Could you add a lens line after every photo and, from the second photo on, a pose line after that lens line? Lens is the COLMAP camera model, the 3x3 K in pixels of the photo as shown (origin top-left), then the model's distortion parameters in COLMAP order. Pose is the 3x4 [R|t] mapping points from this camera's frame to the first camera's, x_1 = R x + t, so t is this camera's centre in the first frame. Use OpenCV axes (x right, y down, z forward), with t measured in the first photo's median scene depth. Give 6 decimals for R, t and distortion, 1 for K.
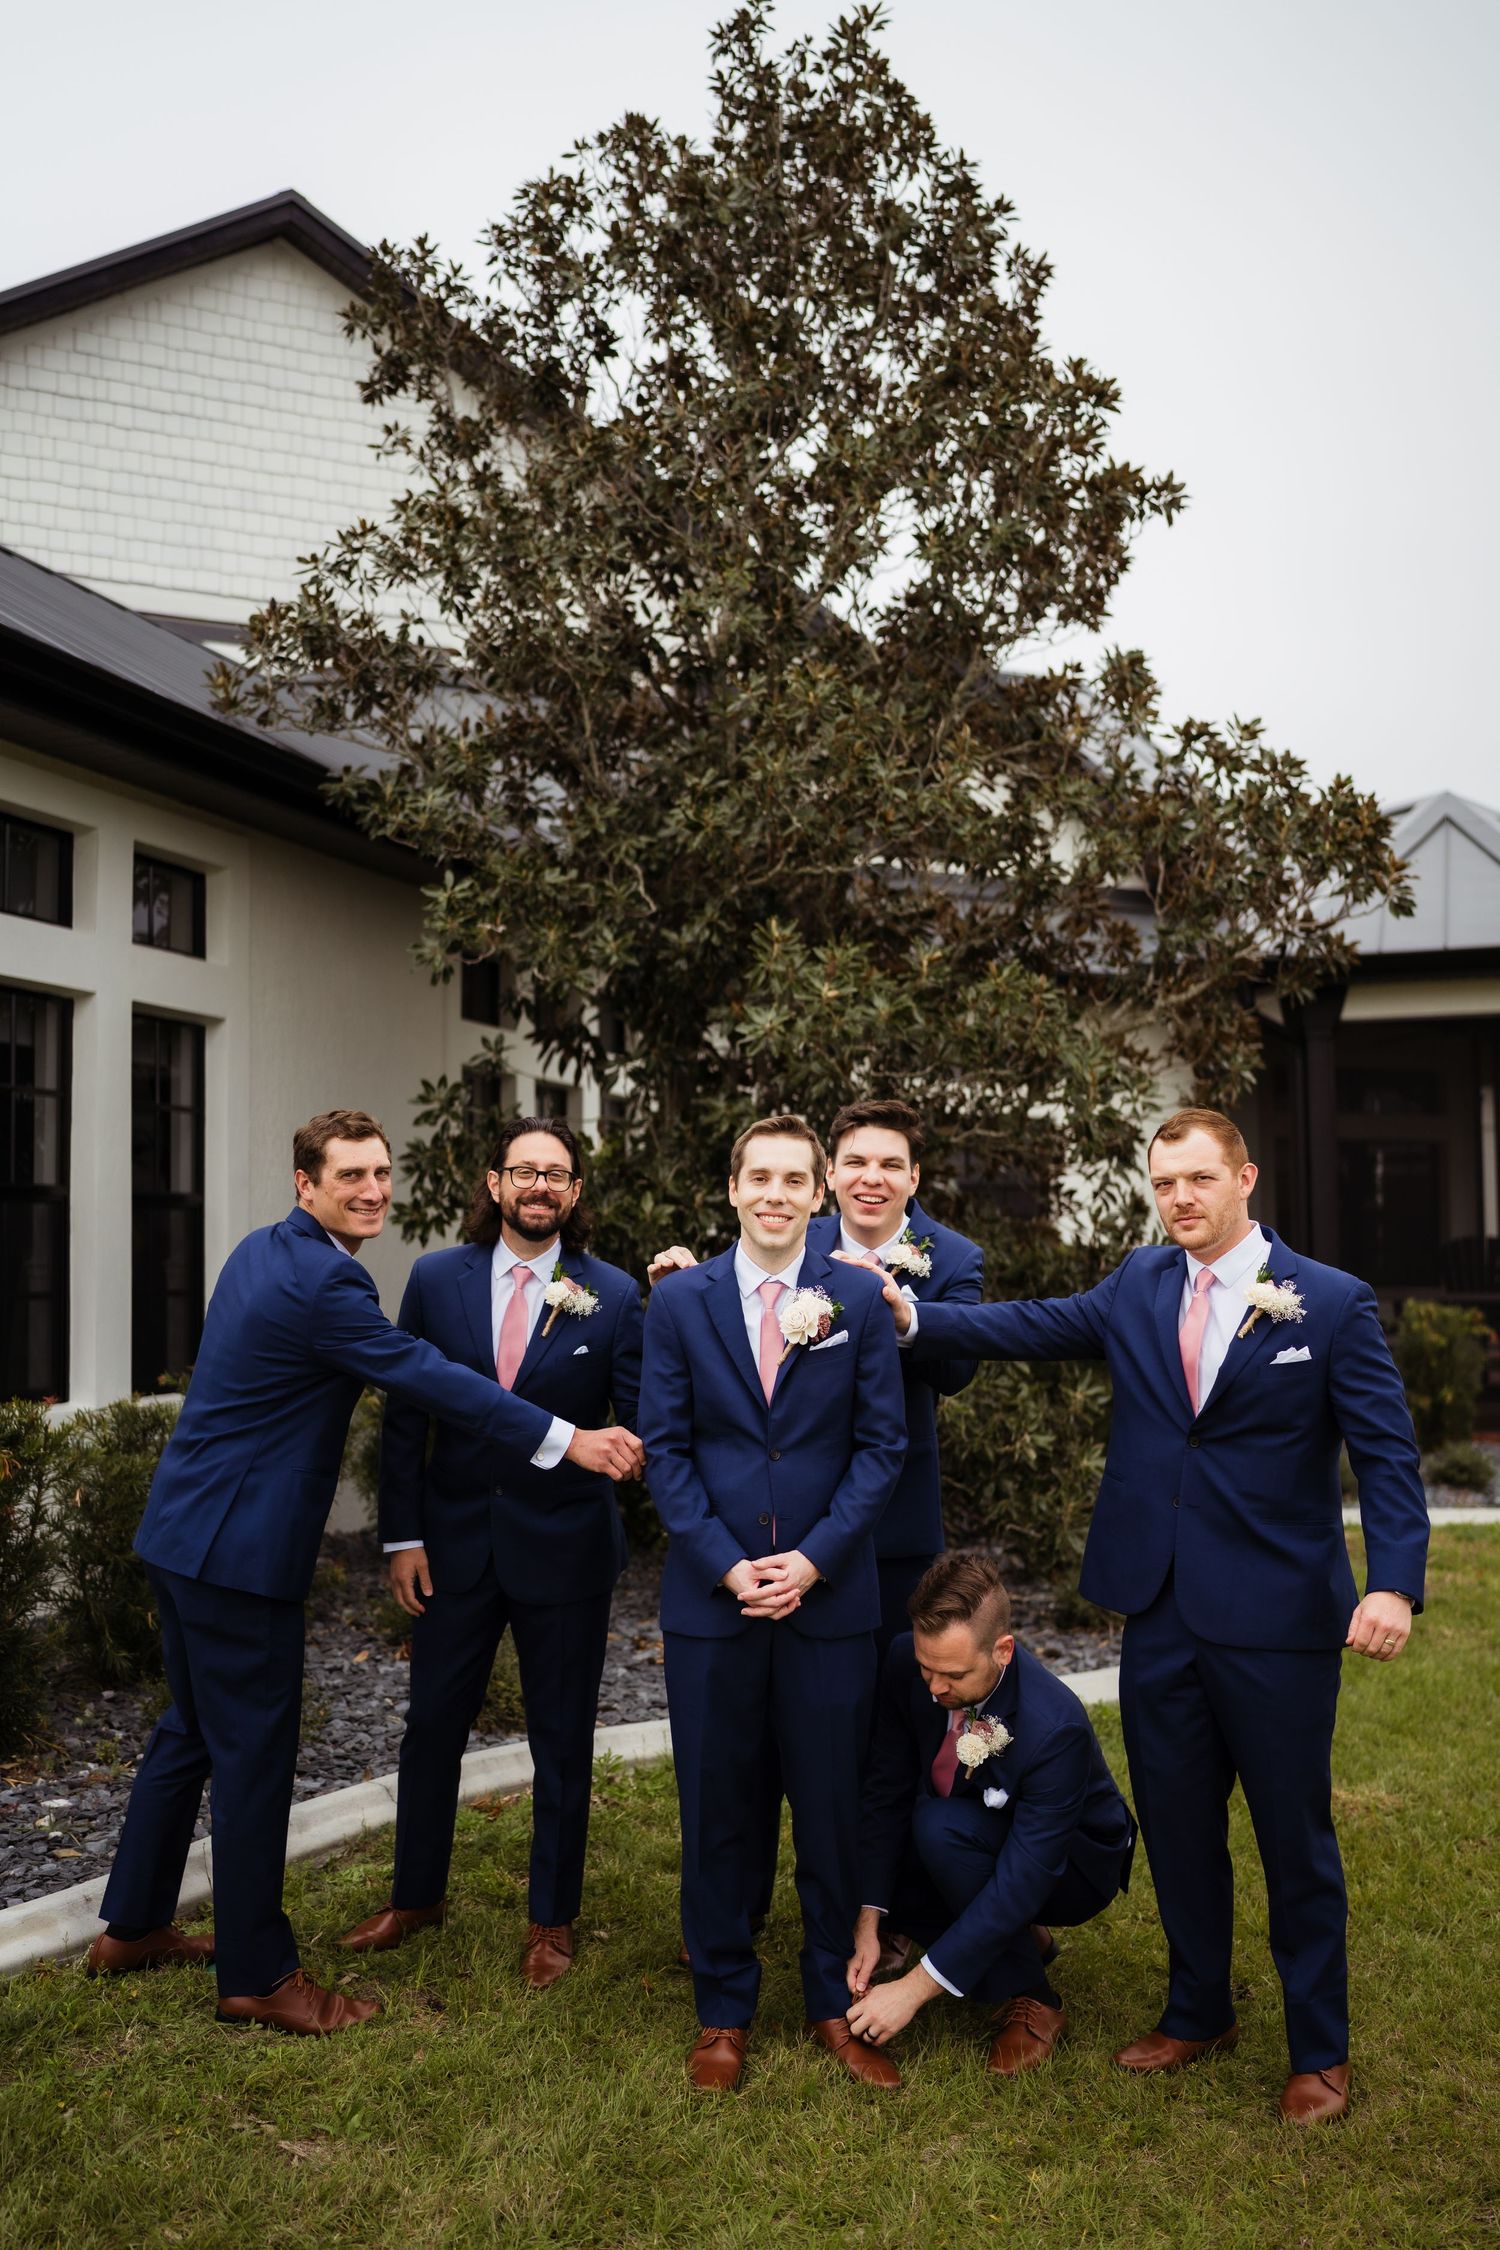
lens RADIAL K [[2173.7, 0, 753.3], [0, 2173.7, 1055.2], [0, 0, 1]] dist [0.472070, -1.122088]
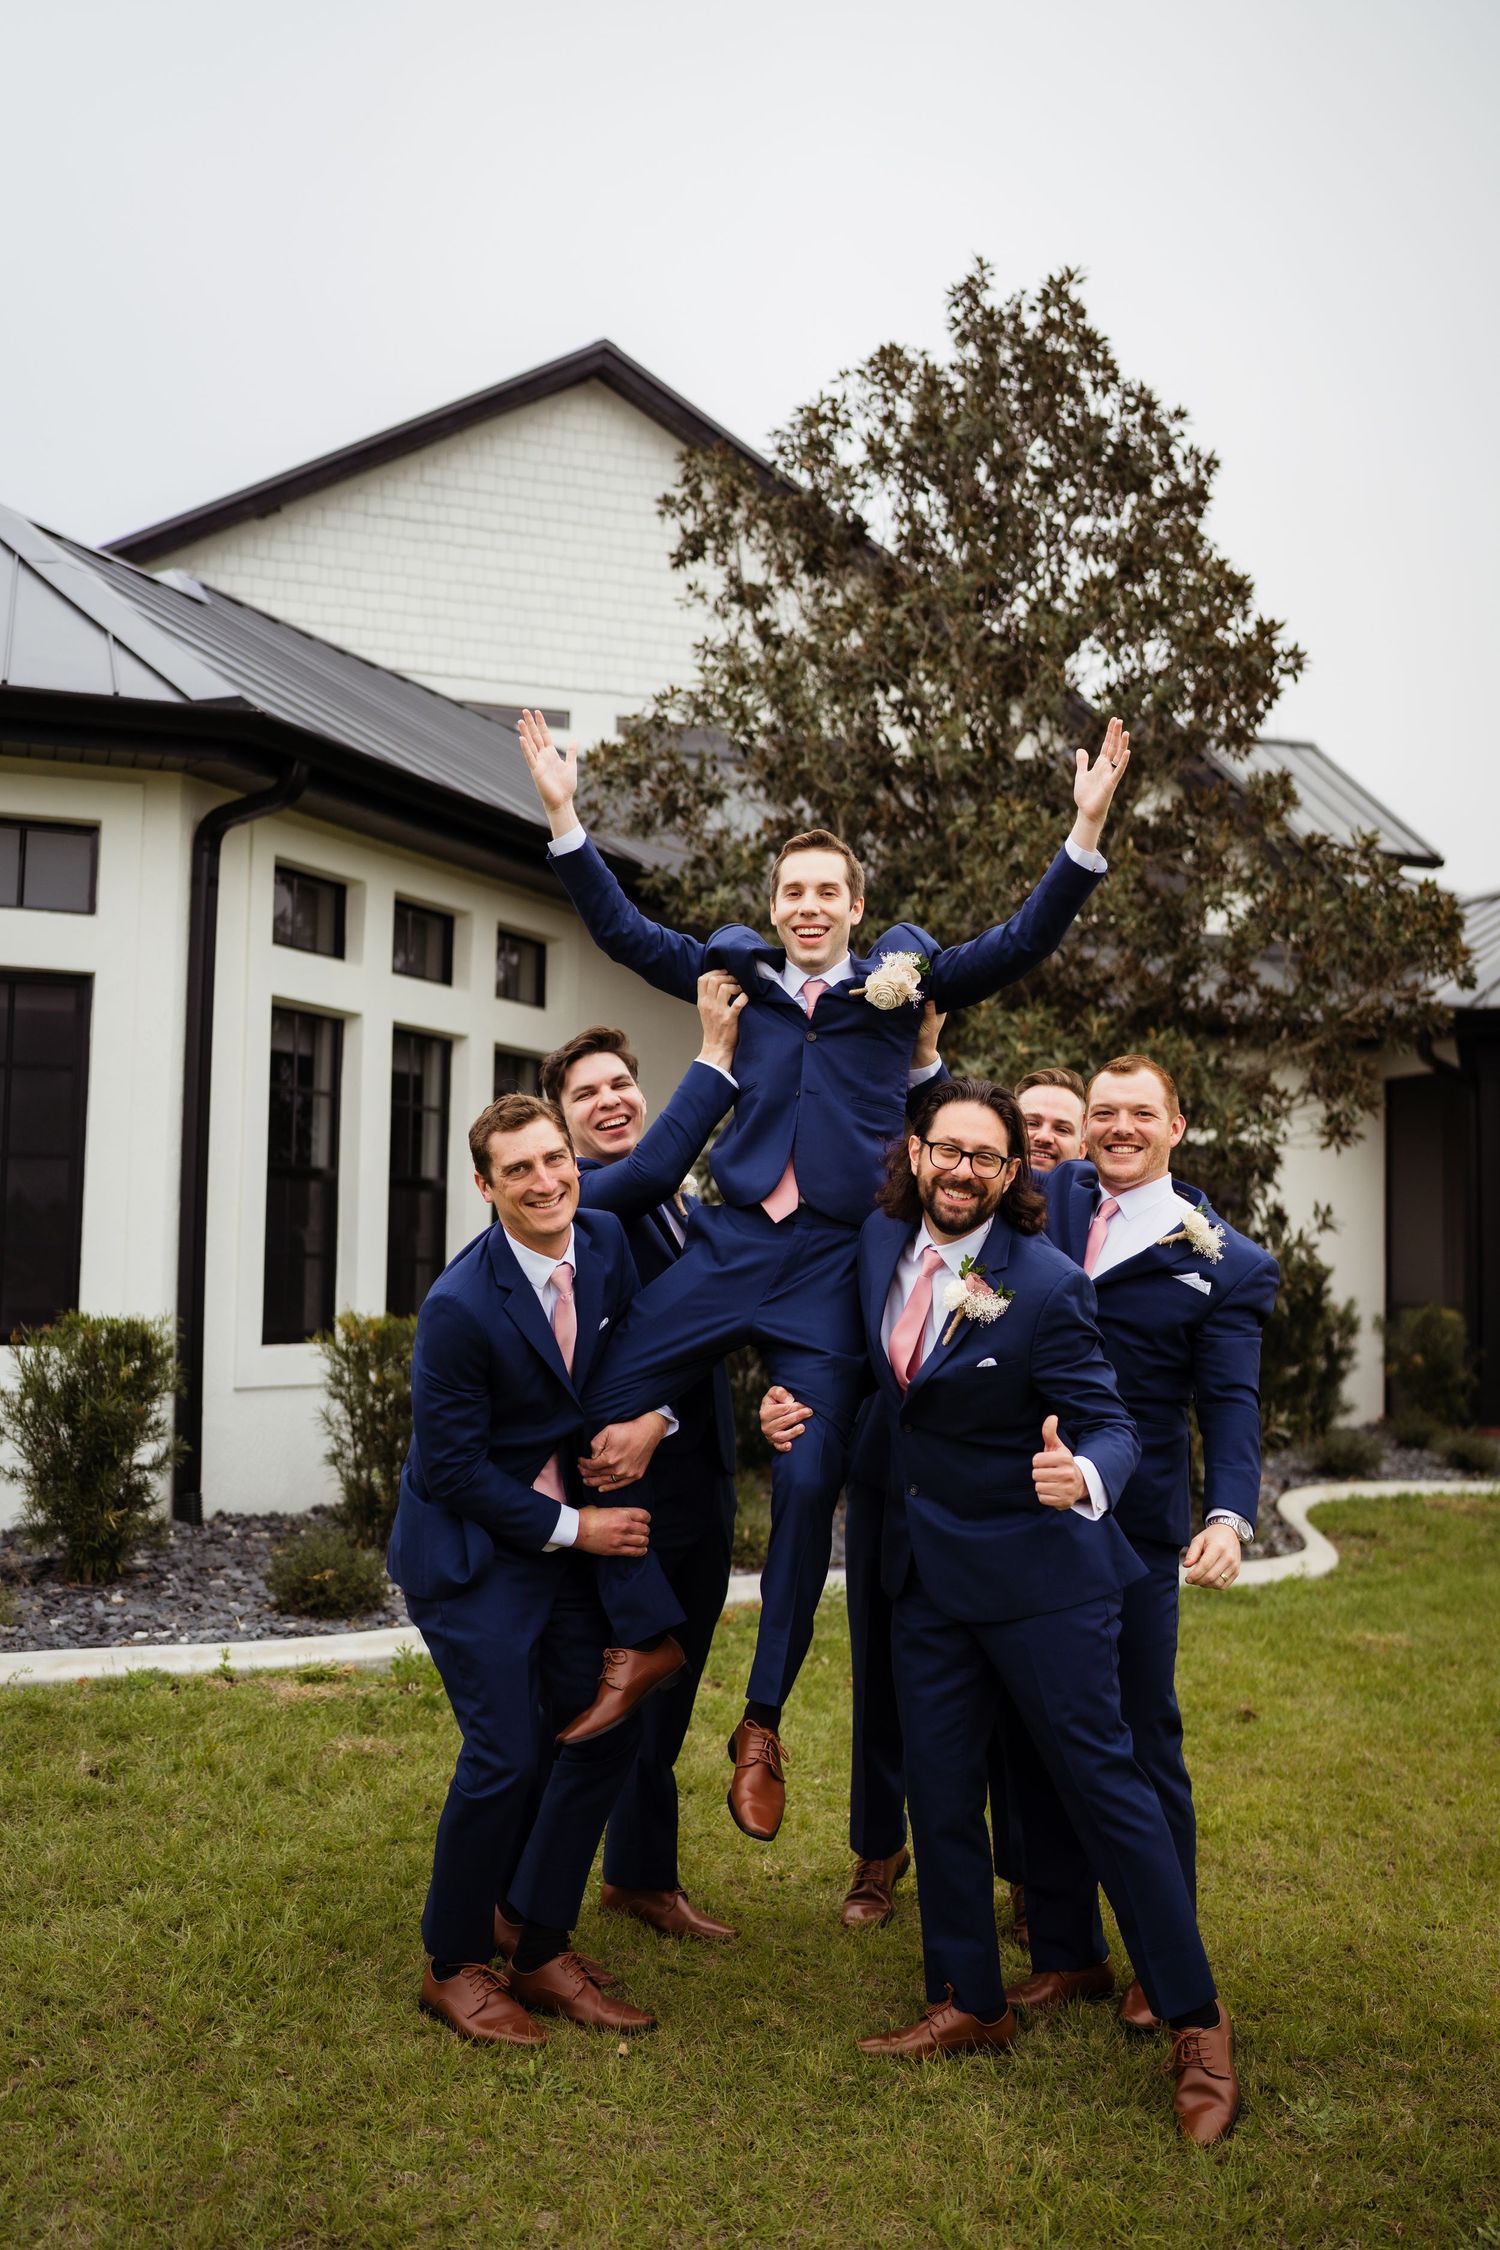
lens RADIAL K [[2298.0, 0, 750.0], [0, 2298.0, 1125.0], [0, 0, 1]] dist [-0.000160, 0.002968]
pose [[0.992499, 0.006287, -0.122090, 0.032135], [-0.003375, 0.999705, 0.024046, -0.011342], [0.122206, -0.023453, 0.992228, -0.299183]]
